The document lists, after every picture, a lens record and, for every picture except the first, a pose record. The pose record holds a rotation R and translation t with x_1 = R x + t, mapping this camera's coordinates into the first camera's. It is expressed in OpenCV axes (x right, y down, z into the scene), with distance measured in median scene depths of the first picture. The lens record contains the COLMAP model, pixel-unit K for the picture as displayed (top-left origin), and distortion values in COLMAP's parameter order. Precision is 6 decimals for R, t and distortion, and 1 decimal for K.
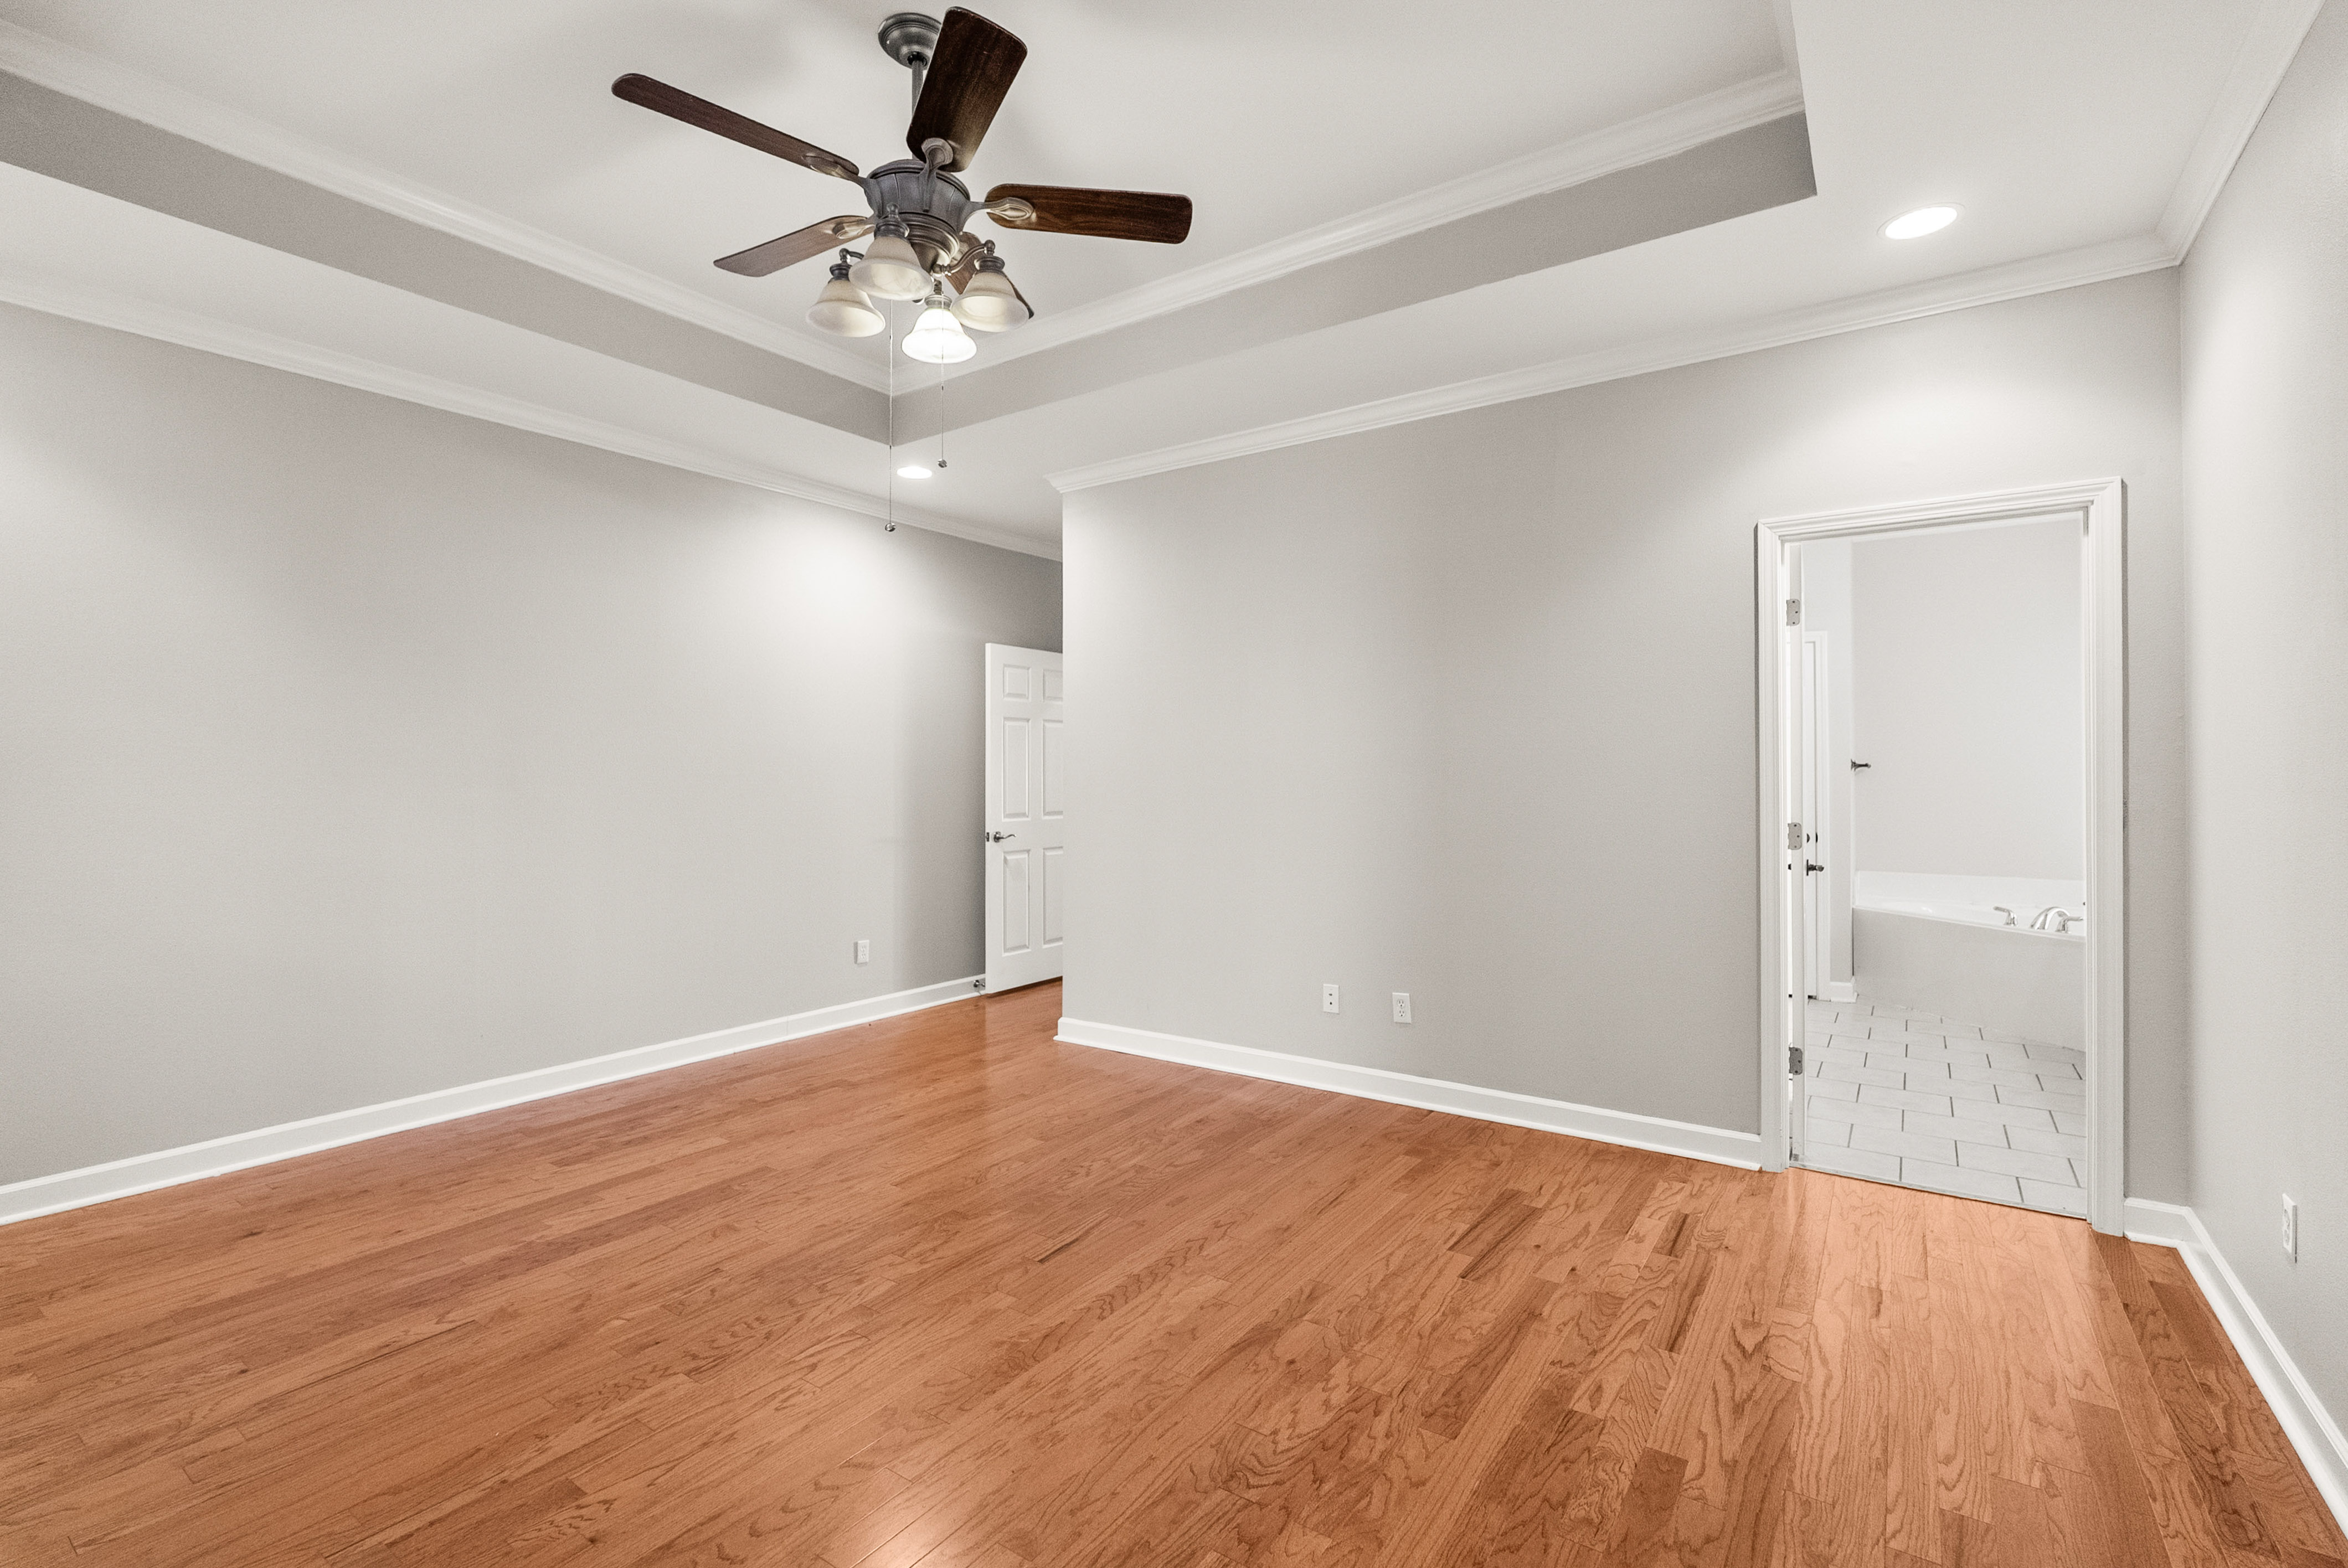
lens RADIAL K [[1047.7, 0, 1175.9], [0, 1047.7, 772.3], [0, 0, 1]] dist [-0.008889, 0.003204]
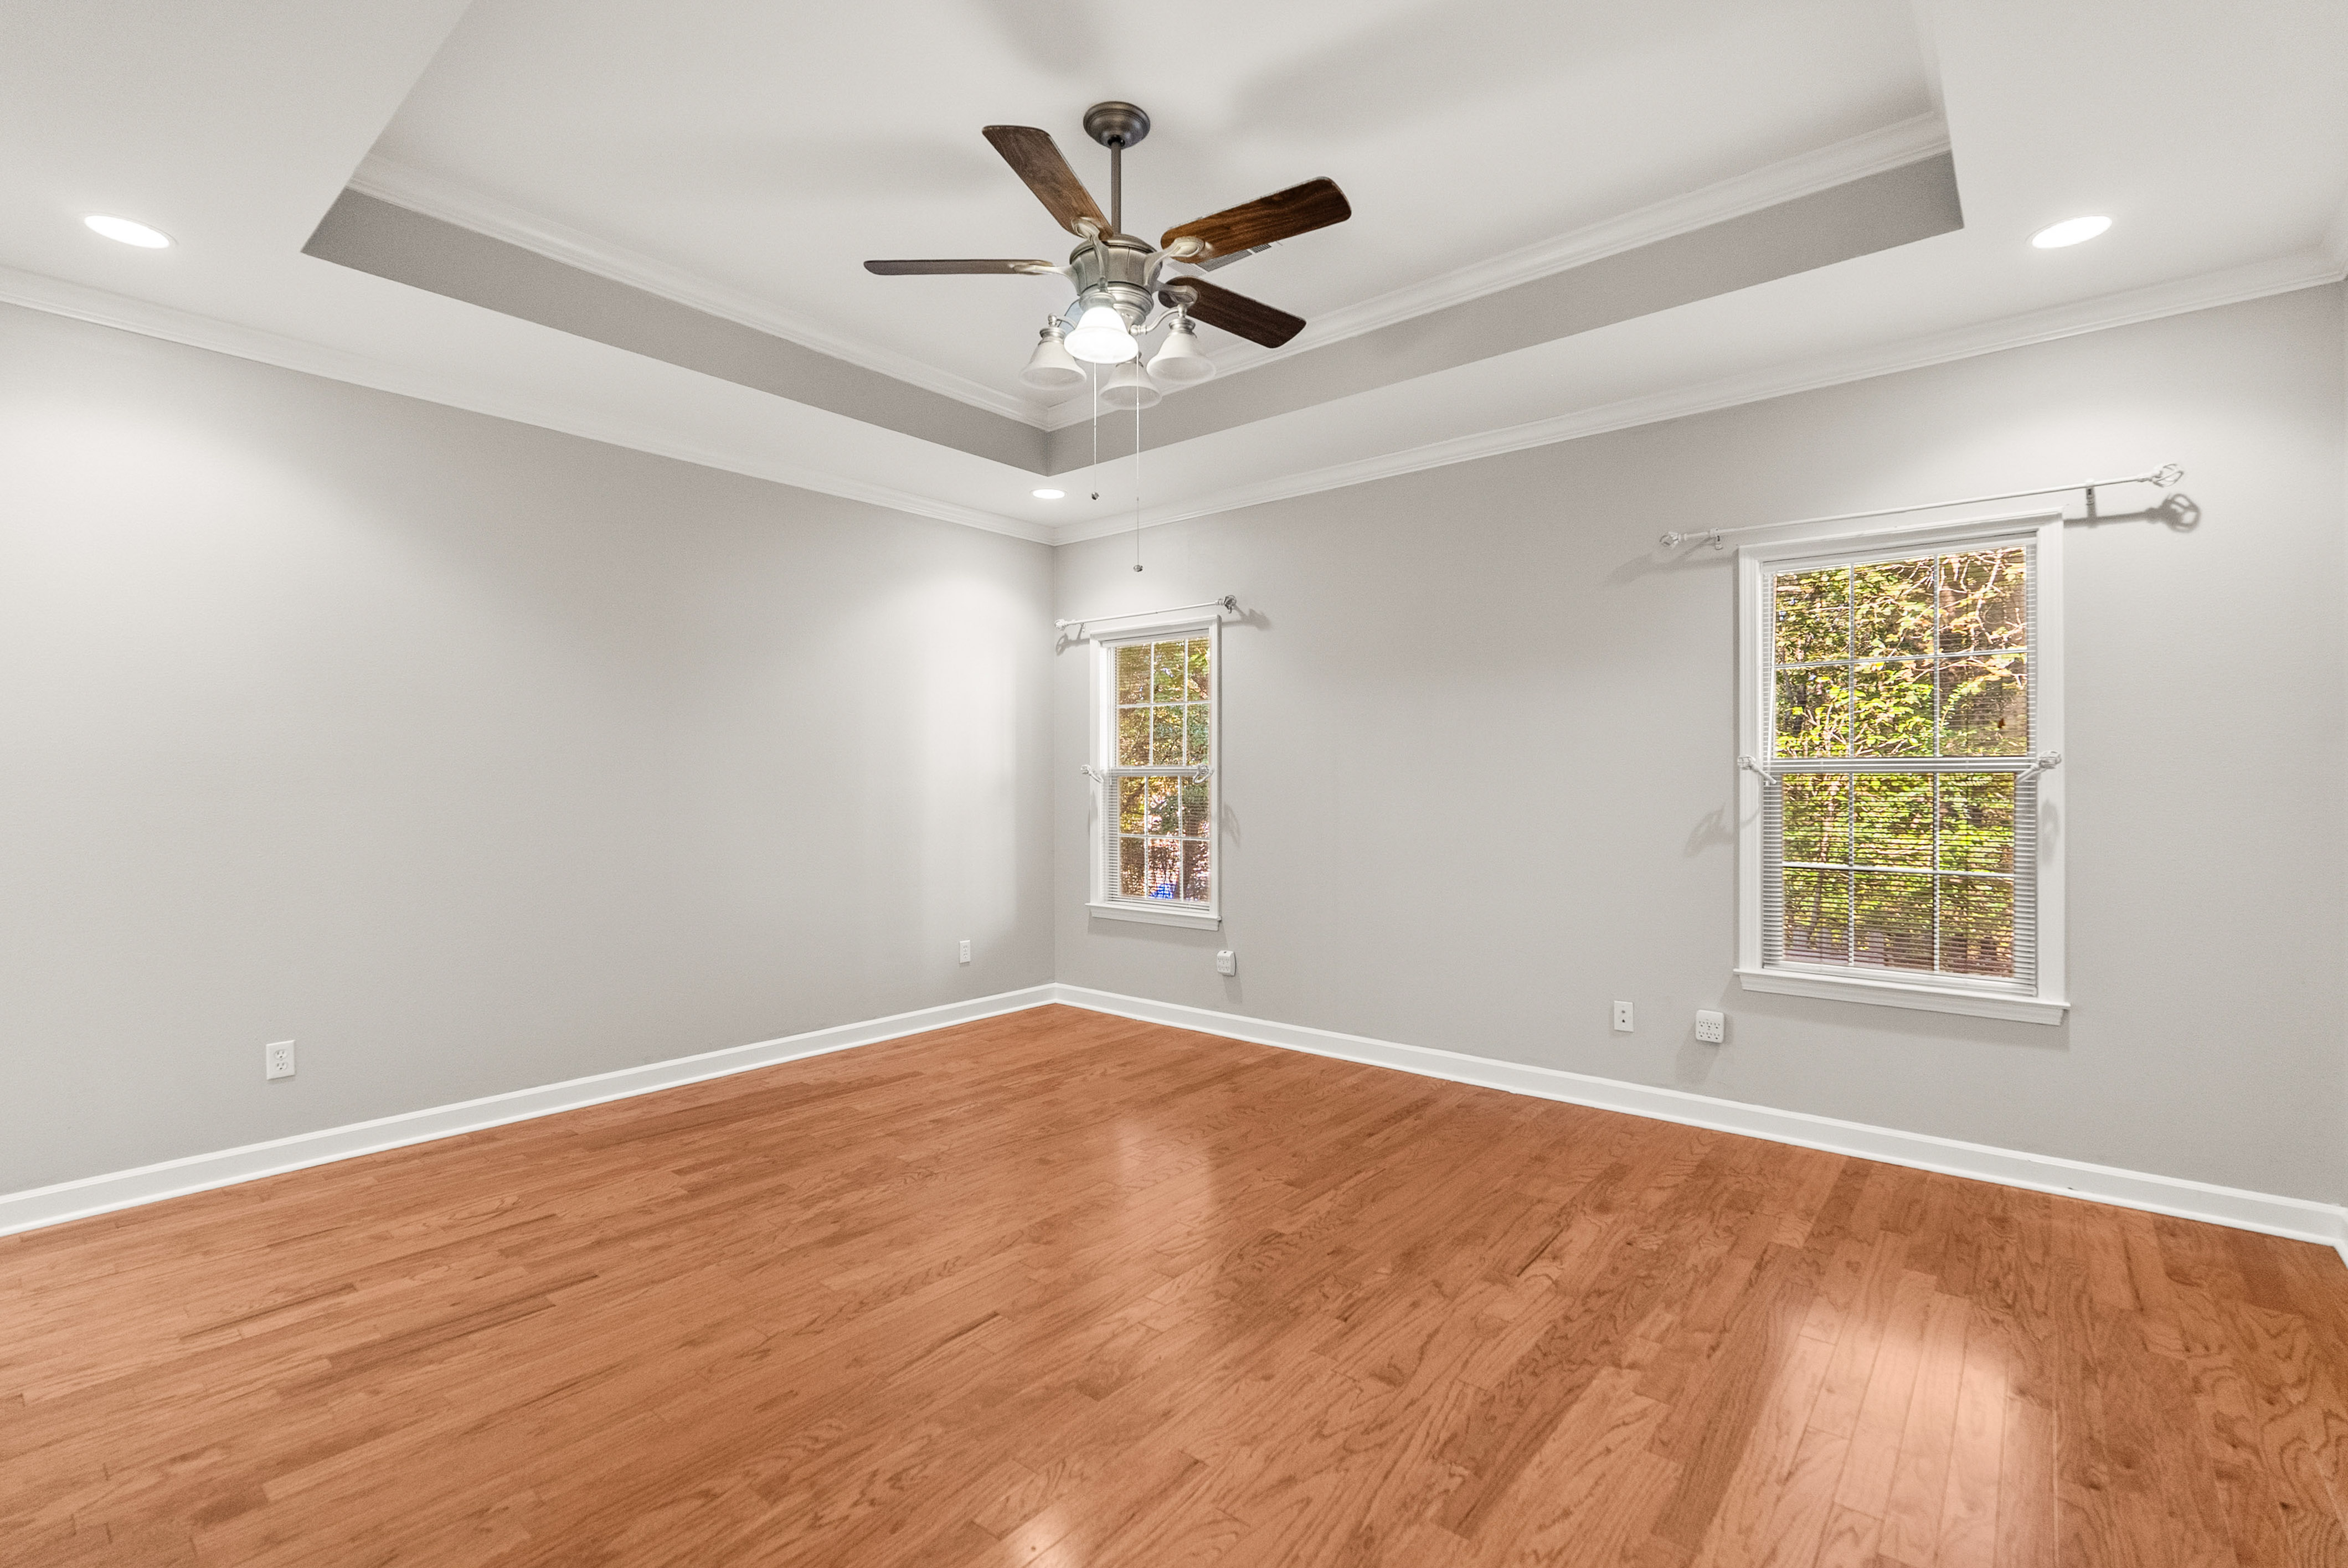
lens RADIAL K [[1047.7, 0, 1174.0], [0, 1047.7, 788.4], [0, 0, 1]] dist [-0.008889, 0.003204]
pose [[-0.995957, 0.002718, 0.089789, -0.395203], [0.002926, 0.999993, 0.002183, 0.006790], [-0.089782, 0.002436, -0.995958, 2.040019]]
